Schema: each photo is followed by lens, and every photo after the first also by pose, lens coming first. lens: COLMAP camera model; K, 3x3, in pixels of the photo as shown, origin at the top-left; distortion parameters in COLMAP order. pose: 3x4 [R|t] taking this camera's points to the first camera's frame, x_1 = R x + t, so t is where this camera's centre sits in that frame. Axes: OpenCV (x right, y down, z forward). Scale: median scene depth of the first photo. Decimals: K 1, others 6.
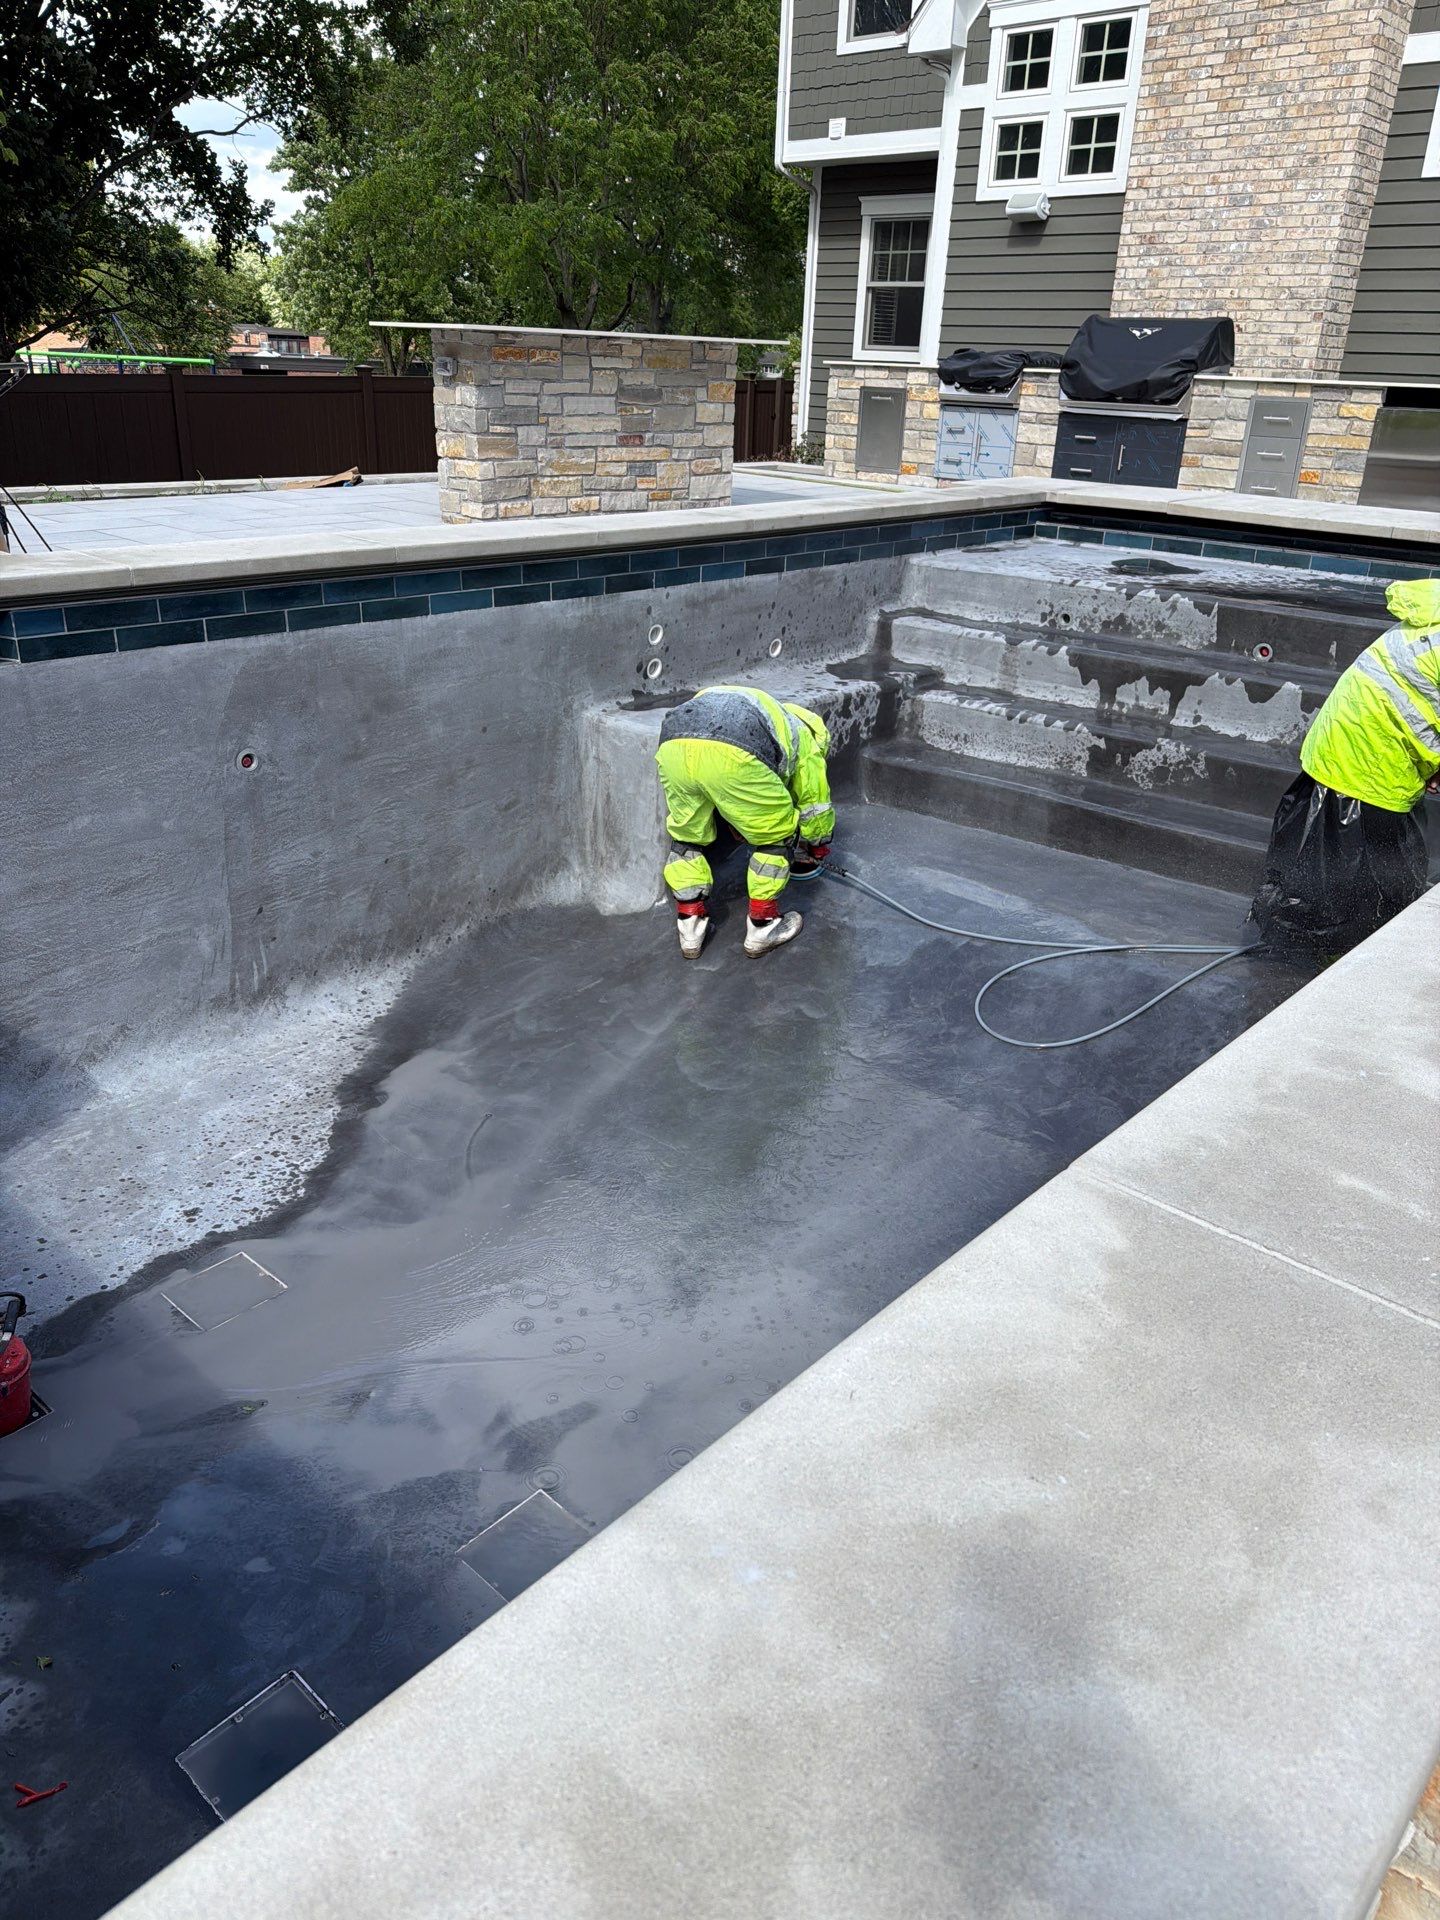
lens RADIAL K [[1385.8, 0, 731.4], [0, 1385.8, 958.2], [0, 0, 1]] dist [-0.008035, -0.000212]
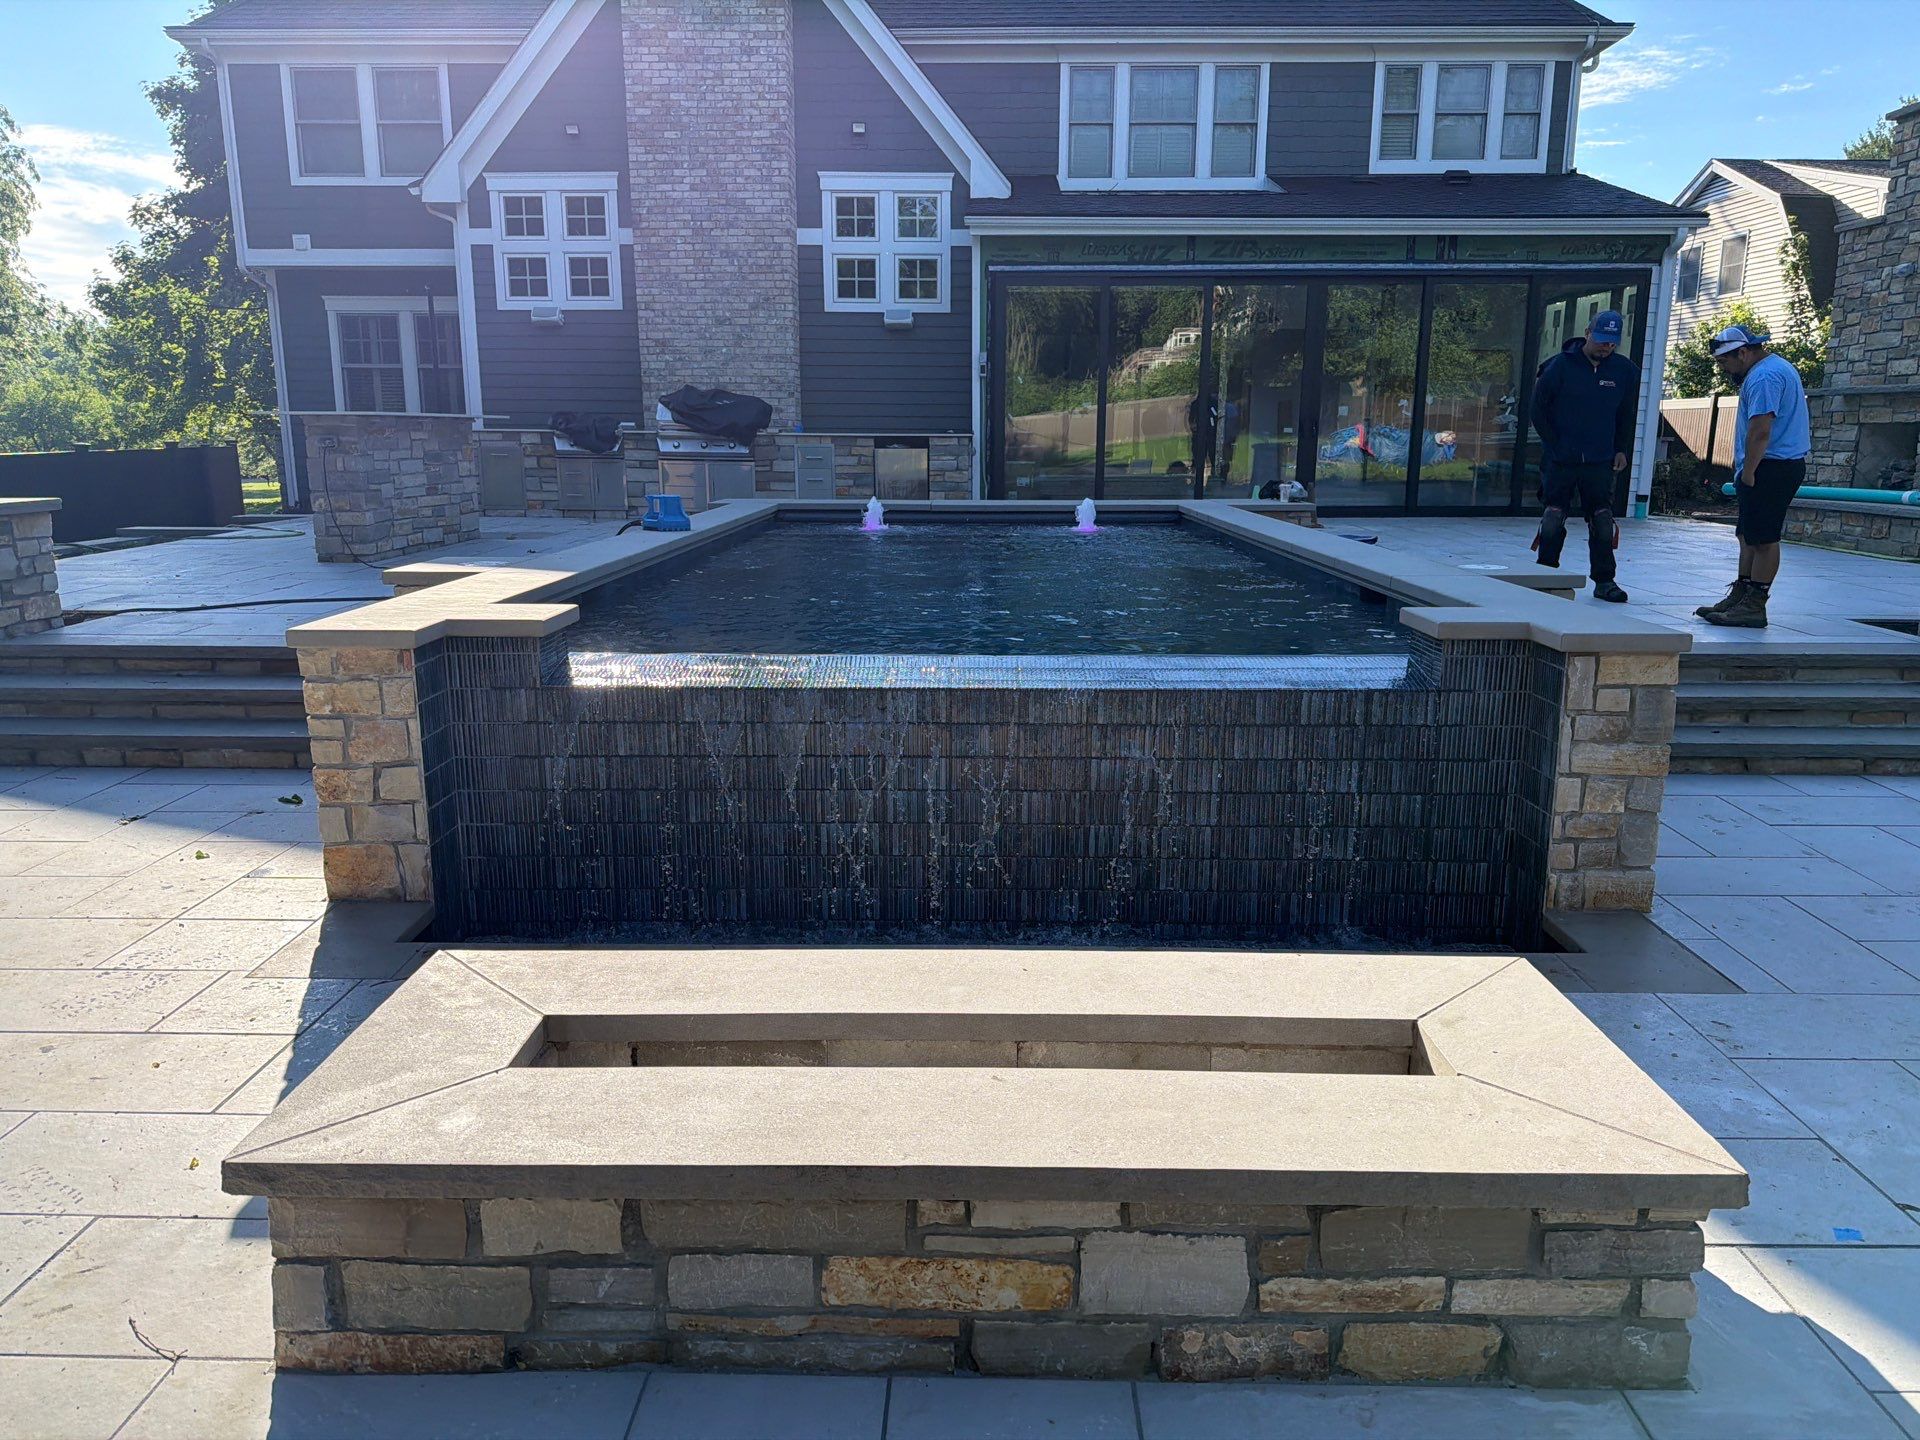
lens RADIAL K [[1350.5, 0, 973.4], [0, 1350.5, 729.7], [0, 0, 1]] dist [0.053584, -0.068042]
pose [[0.742343, -0.174616, 0.646866, -0.465997], [0.287884, 0.954909, -0.072606, 0.065879], [-0.605020, 0.240121, 0.759140, -0.187444]]
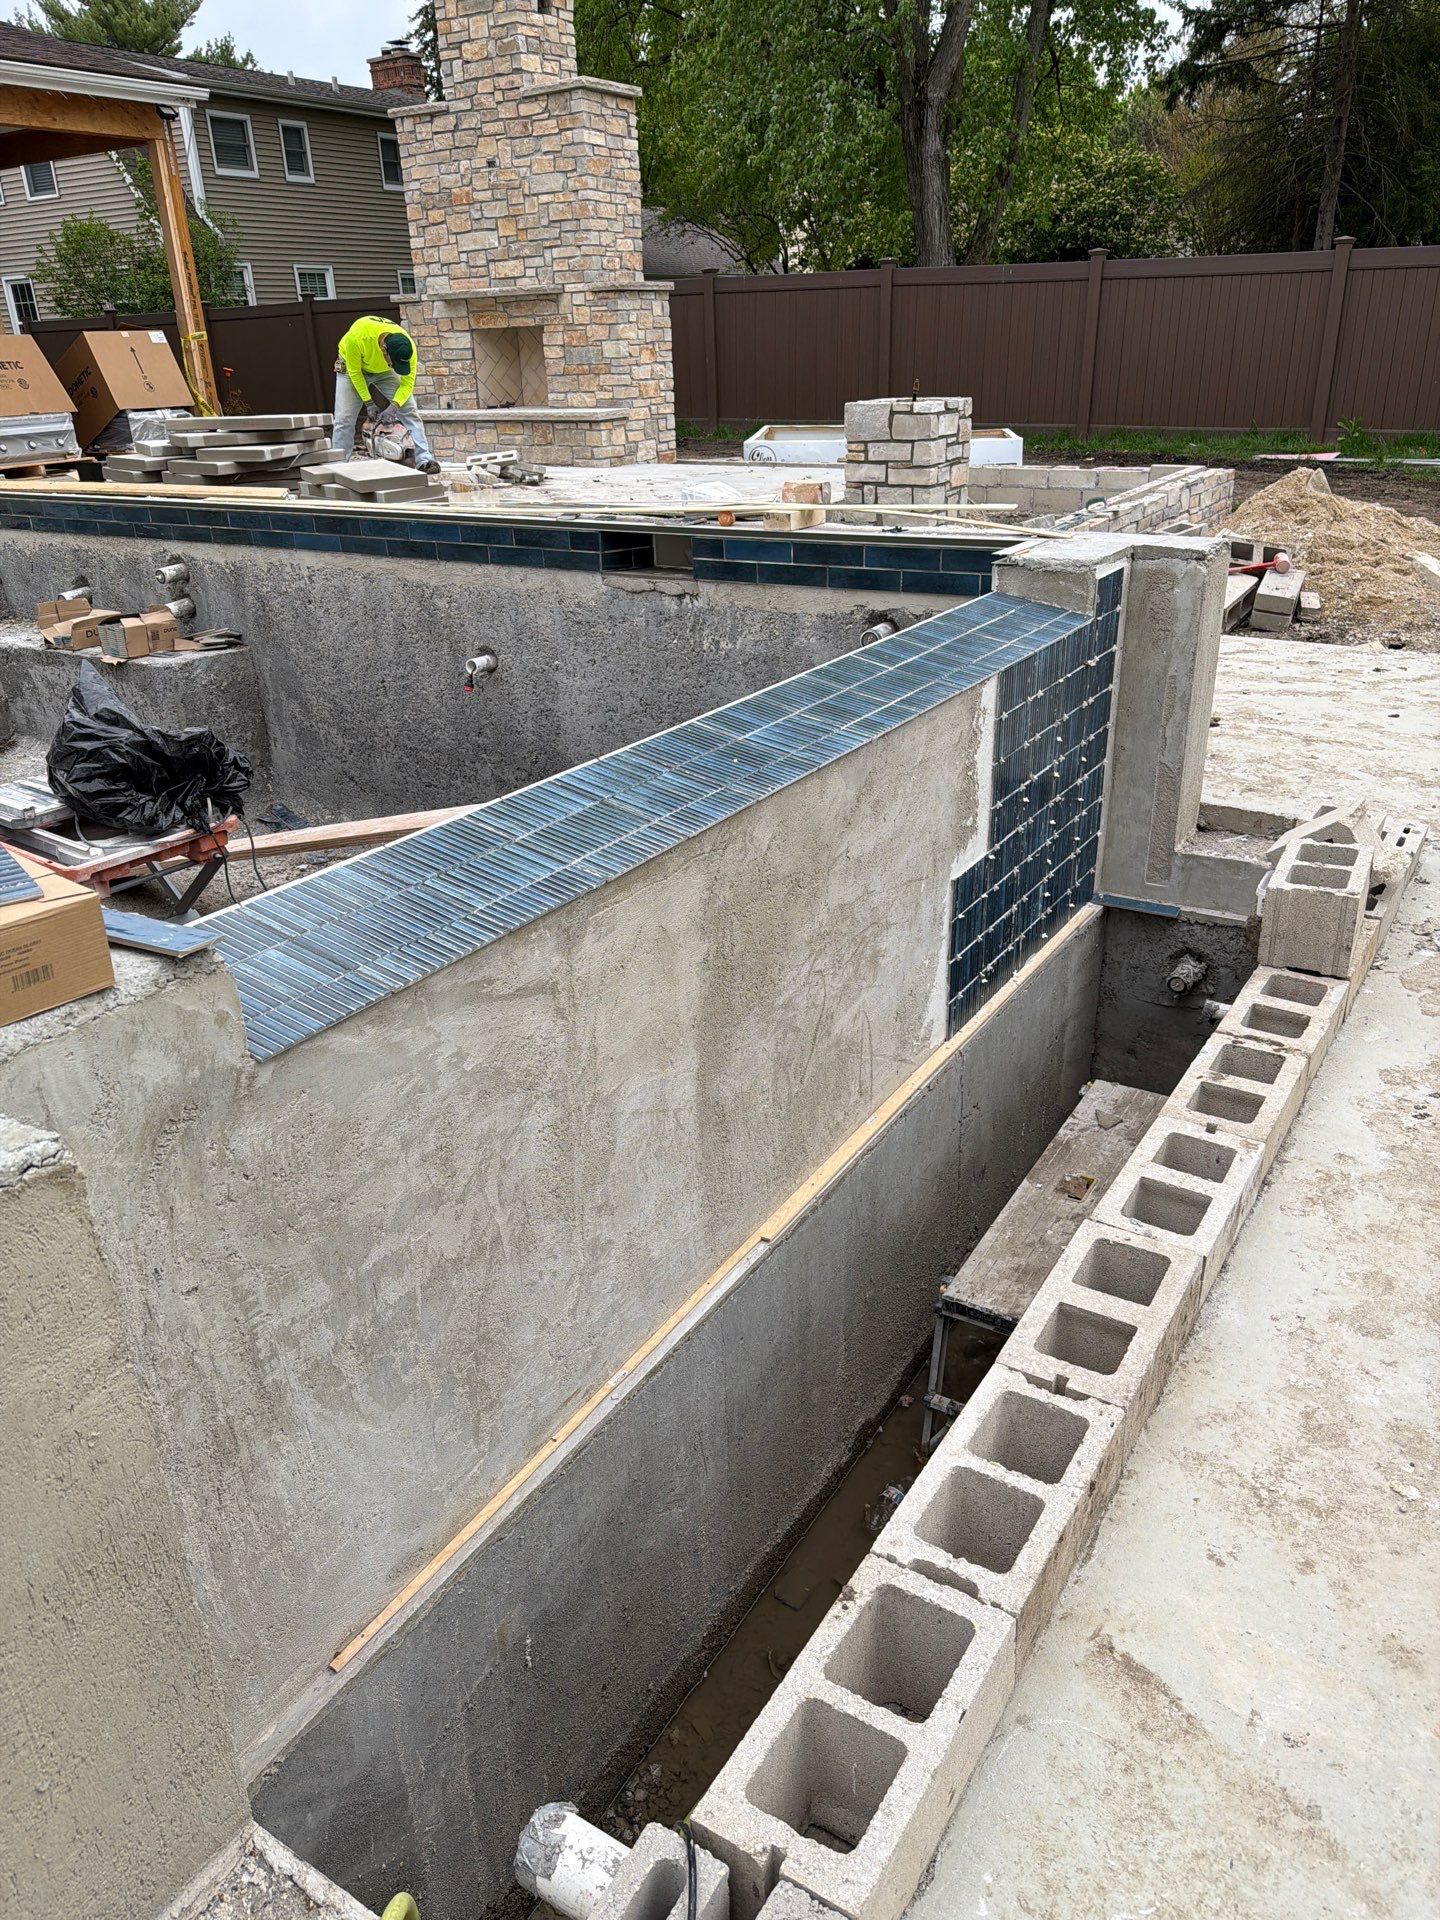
lens RADIAL K [[1347.2, 0, 720.0], [0, 1347.2, 960.0], [0, 0, 1]] dist [0.000693, 0.000603]
pose [[-0.173270, -0.440304, 0.880971, -0.420645], [0.418445, 0.776838, 0.470559, -0.081641], [-0.891561, 0.450172, 0.049640, 0.162524]]
